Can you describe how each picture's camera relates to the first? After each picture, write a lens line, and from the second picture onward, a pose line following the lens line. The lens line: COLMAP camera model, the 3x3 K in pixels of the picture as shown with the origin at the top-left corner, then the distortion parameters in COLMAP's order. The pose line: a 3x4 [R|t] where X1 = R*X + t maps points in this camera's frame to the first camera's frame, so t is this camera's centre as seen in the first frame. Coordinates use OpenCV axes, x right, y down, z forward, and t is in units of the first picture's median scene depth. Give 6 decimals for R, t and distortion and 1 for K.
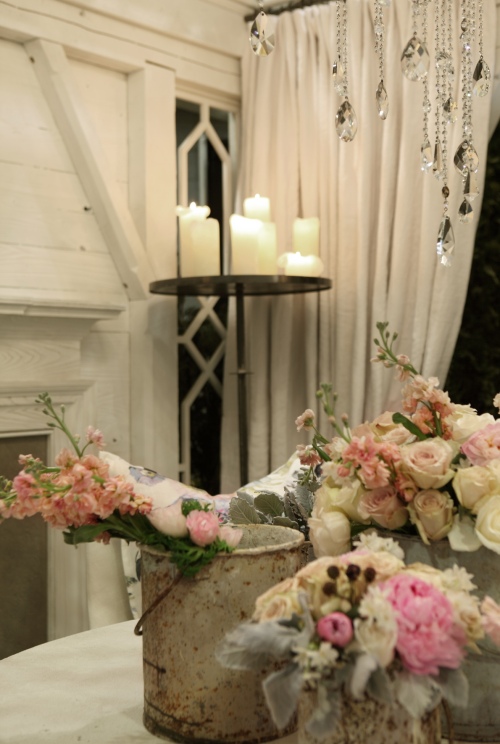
lens RADIAL K [[1082.1, 0, 250.0], [0, 1082.1, 372.0], [0, 0, 1]] dist [-0.006013, -0.012121]
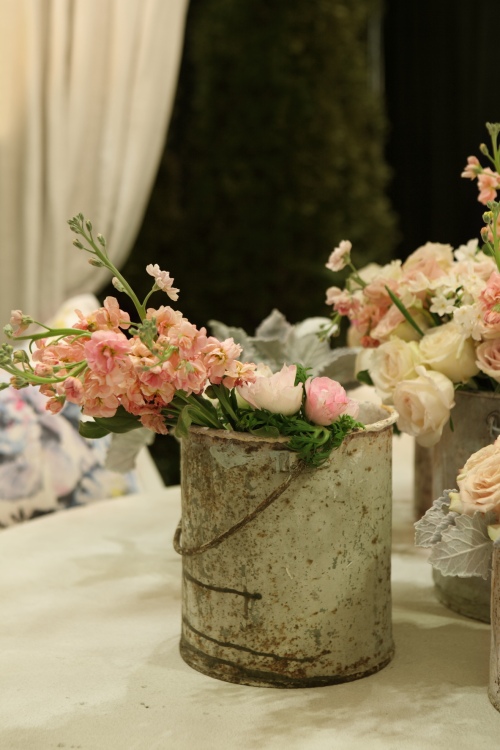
lens RADIAL K [[1341.9, 0, 250.0], [0, 1341.9, 375.0], [0, 0, 1]] dist [0.034539, 0.034392]
pose [[0.882305, -0.052764, 0.467711, -0.513209], [-0.004528, 0.992699, 0.120531, 0.016749], [-0.470656, -0.108463, 0.875625, 0.222060]]
